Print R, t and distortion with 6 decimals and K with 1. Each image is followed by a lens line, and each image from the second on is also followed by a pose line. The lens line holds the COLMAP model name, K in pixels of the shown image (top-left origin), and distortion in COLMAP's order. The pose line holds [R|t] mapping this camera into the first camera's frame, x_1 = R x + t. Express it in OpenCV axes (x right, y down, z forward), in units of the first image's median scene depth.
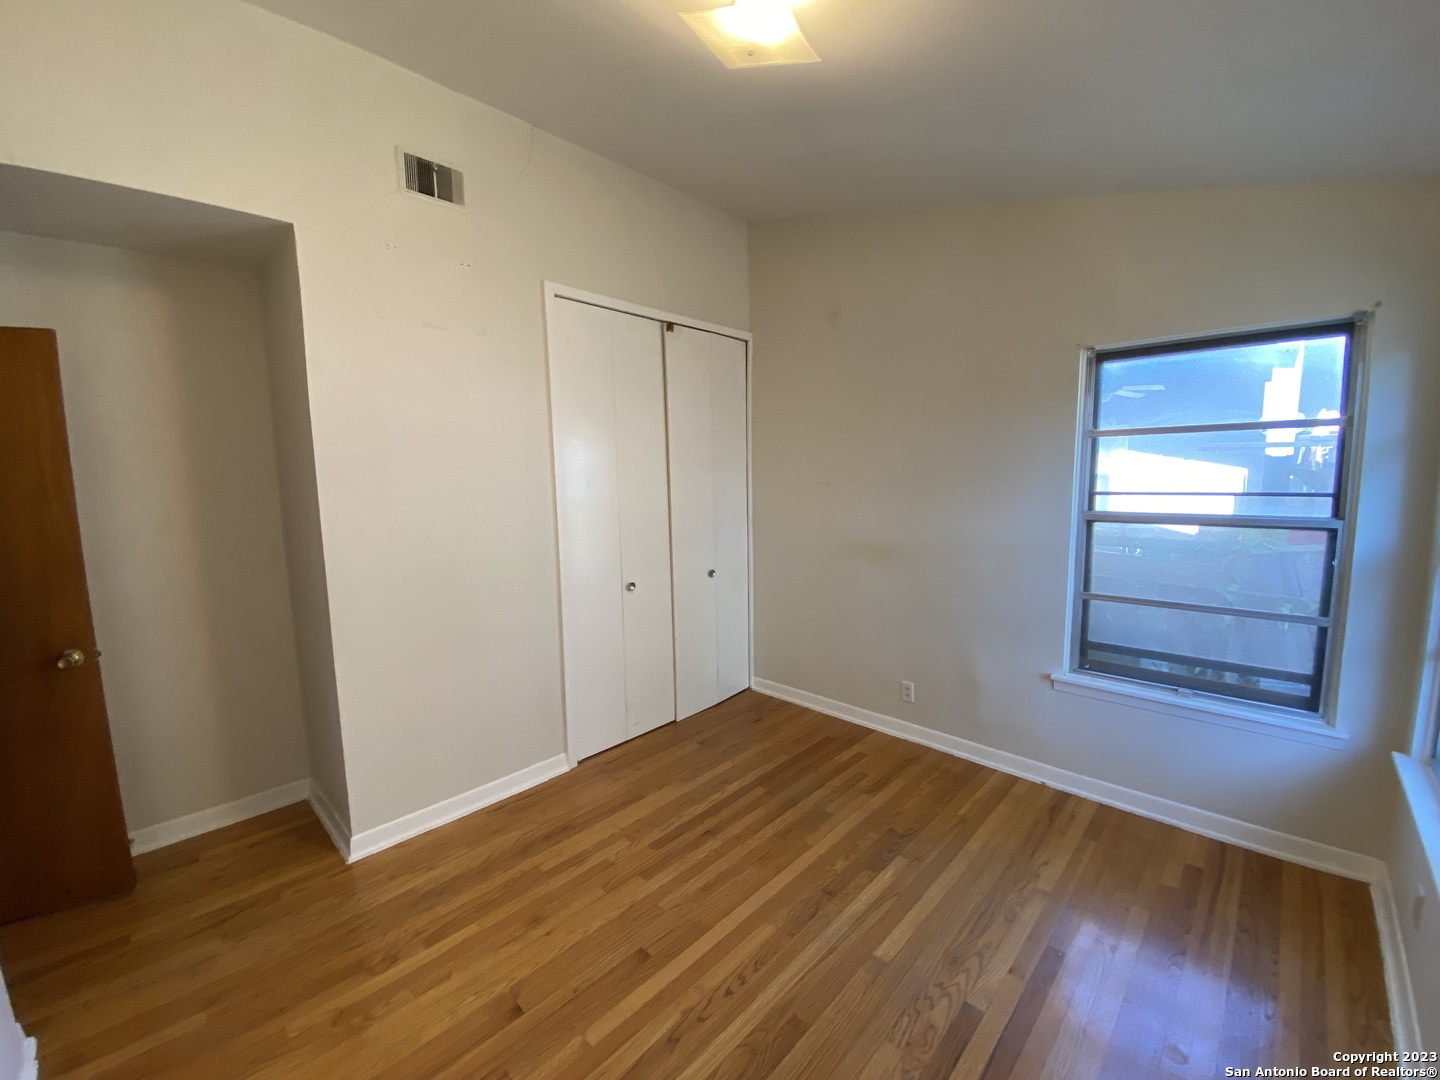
lens RADIAL K [[581.9, 0, 715.2], [0, 581.9, 543.5], [0, 0, 1]] dist [0.016941, -0.019228]
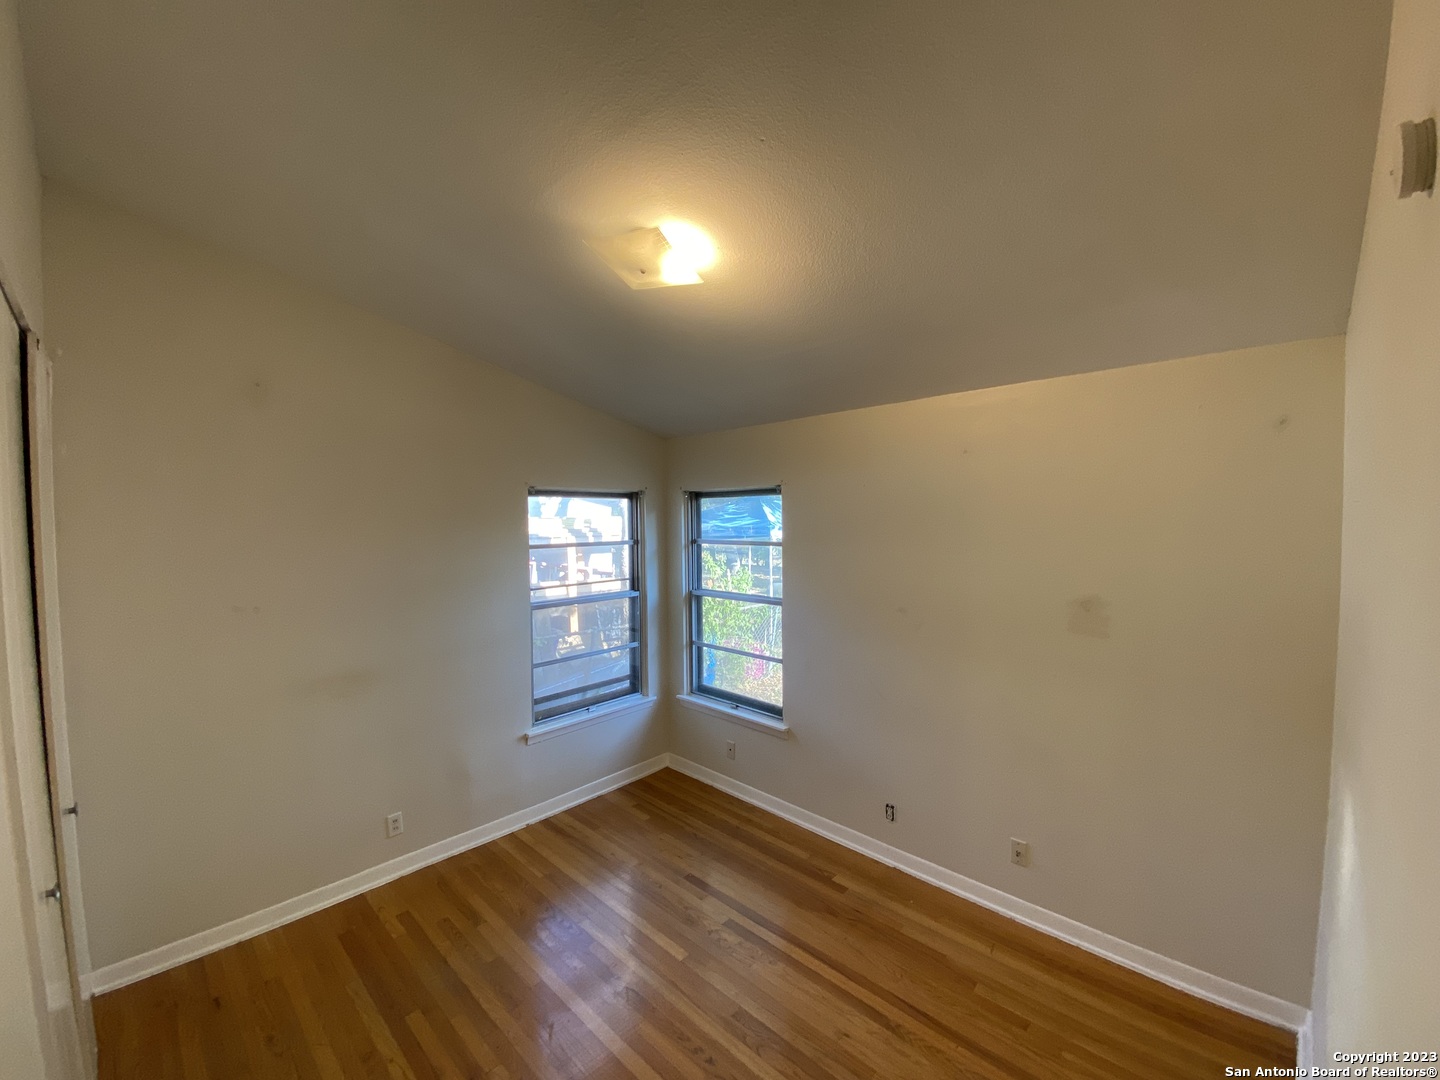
lens RADIAL K [[579.4, 0, 717.3], [0, 579.4, 543.1], [0, 0, 1]] dist [0.029944, -0.025070]
pose [[0.001360, -0.019341, 0.999812, -0.717413], [0.132031, 0.991064, 0.018992, -0.164613], [-0.991245, 0.131980, 0.003901, 0.555707]]
